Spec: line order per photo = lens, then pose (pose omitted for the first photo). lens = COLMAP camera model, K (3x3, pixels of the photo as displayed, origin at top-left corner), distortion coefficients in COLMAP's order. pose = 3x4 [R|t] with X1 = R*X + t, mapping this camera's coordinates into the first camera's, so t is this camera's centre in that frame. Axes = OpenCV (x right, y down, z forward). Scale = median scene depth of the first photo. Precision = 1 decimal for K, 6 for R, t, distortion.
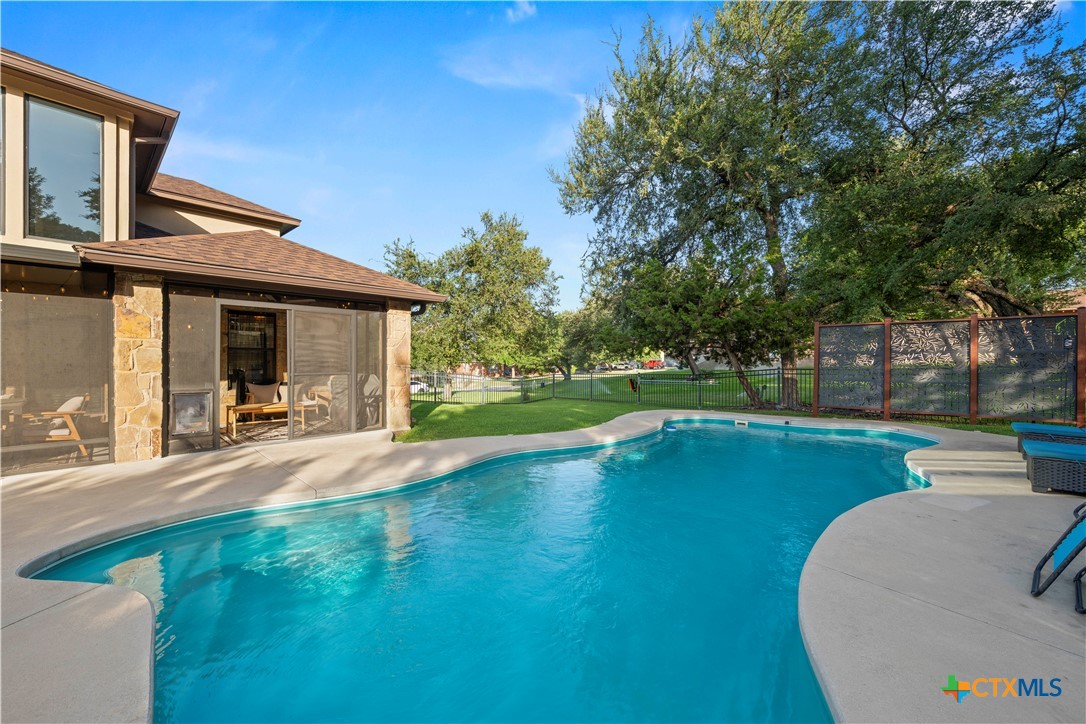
lens RADIAL K [[428.9, 0, 543.8], [0, 428.9, 364.7], [0, 0, 1]] dist [0.001914, -0.000519]
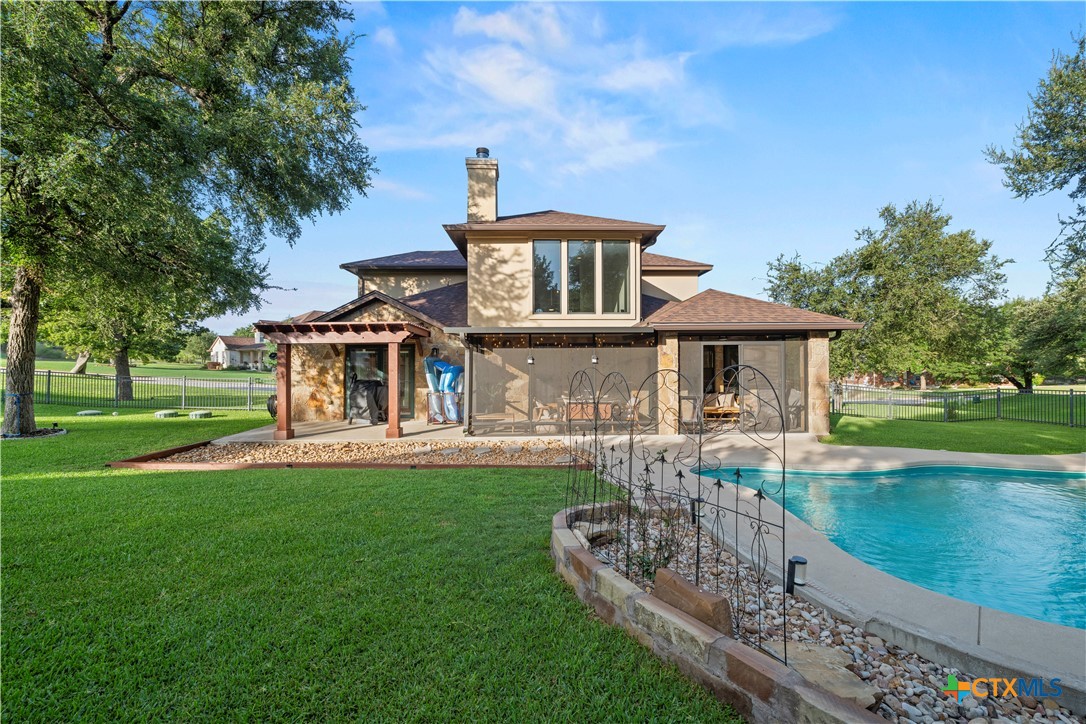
lens RADIAL K [[428.9, 0, 547.5], [0, 428.9, 363.1], [0, 0, 1]] dist [0.001914, -0.000519]
pose [[0.707799, -0.010776, -0.706332, -0.005514], [0.000049, 0.999884, -0.015206, -0.012464], [0.706414, 0.010728, 0.707717, -0.150699]]
